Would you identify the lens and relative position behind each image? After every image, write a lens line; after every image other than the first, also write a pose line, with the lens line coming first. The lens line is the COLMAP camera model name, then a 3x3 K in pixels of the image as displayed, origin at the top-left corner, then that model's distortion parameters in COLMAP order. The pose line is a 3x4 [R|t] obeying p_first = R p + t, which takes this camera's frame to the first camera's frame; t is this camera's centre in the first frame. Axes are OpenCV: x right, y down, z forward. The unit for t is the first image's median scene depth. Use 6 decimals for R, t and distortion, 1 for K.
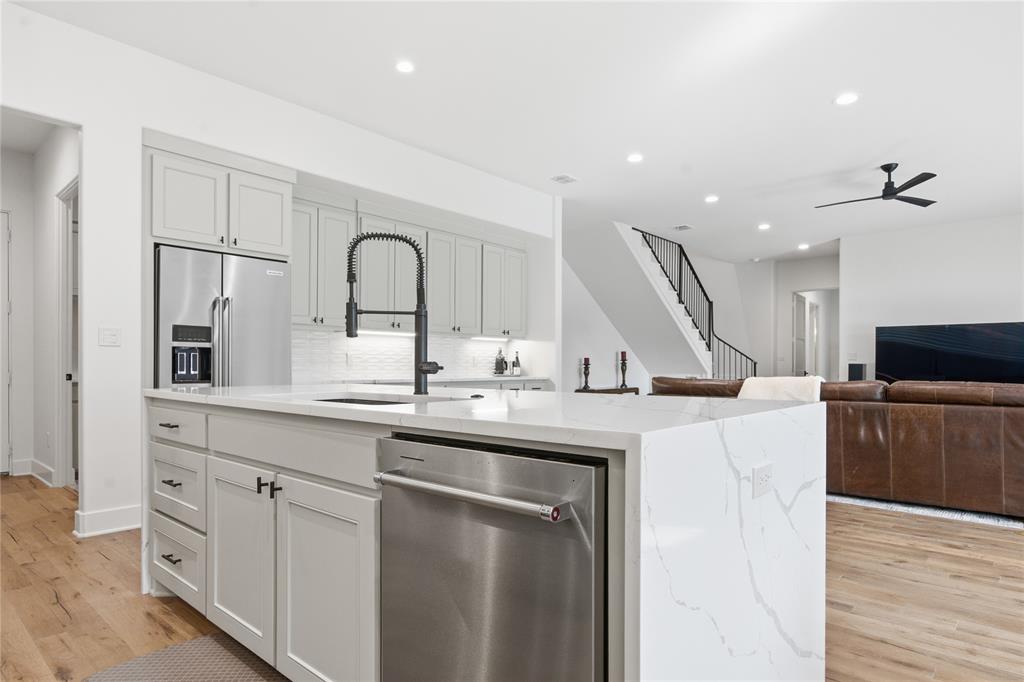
lens RADIAL K [[591.9, 0, 511.5], [0, 591.9, 357.7], [0, 0, 1]] dist [0.001188, -0.000334]
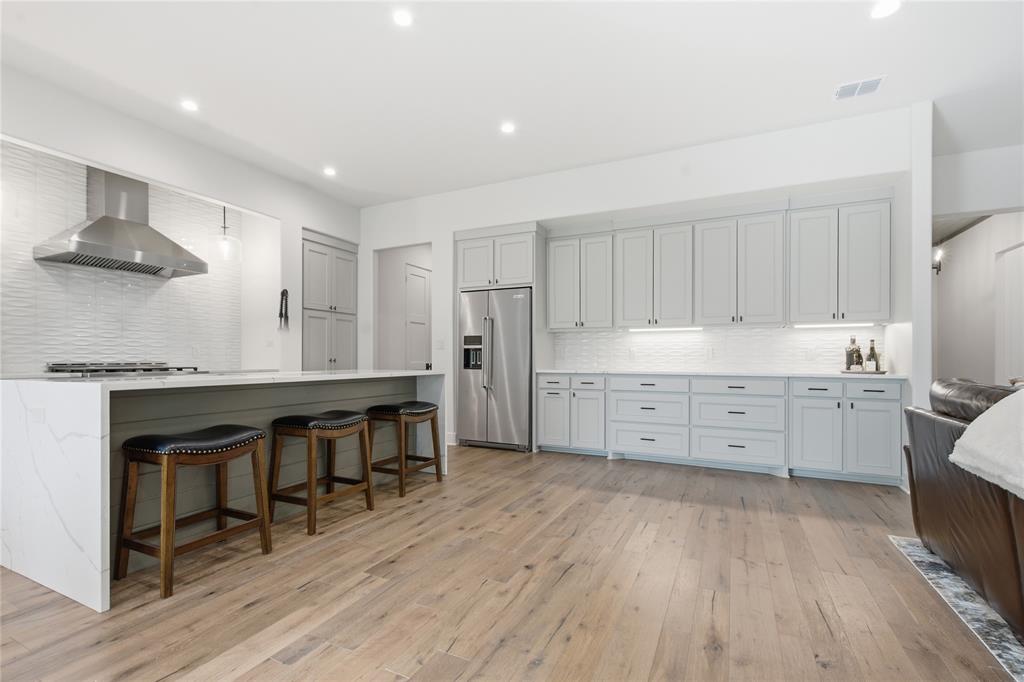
lens RADIAL K [[470.4, 0, 505.3], [0, 470.4, 360.0], [0, 0, 1]] dist [-0.004137, -0.000674]
pose [[0.262567, -0.002232, -0.964911, 0.798111], [0.010712, 0.999942, 0.000602, 0.016316], [0.964854, -0.010494, 0.262576, 0.716987]]
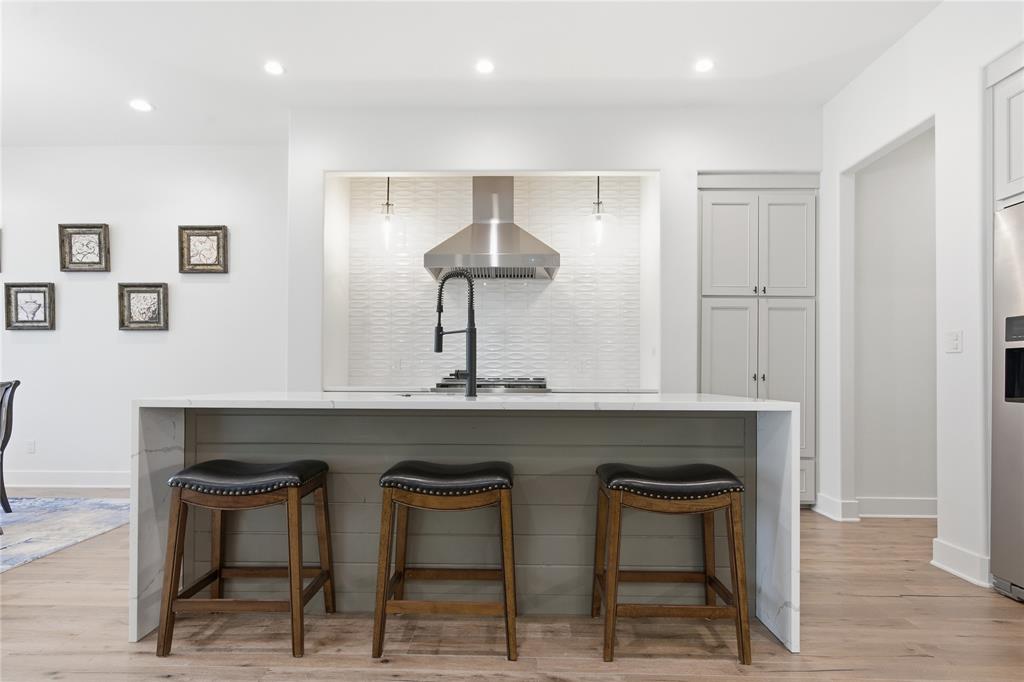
lens RADIAL K [[591.9, 0, 511.5], [0, 591.9, 357.7], [0, 0, 1]] dist [0.001188, -0.000334]
pose [[-0.771451, -0.023089, -0.635869, 0.317493], [-0.000312, 0.999355, -0.035909, 0.015758], [0.636288, -0.027504, -0.770961, 1.122637]]
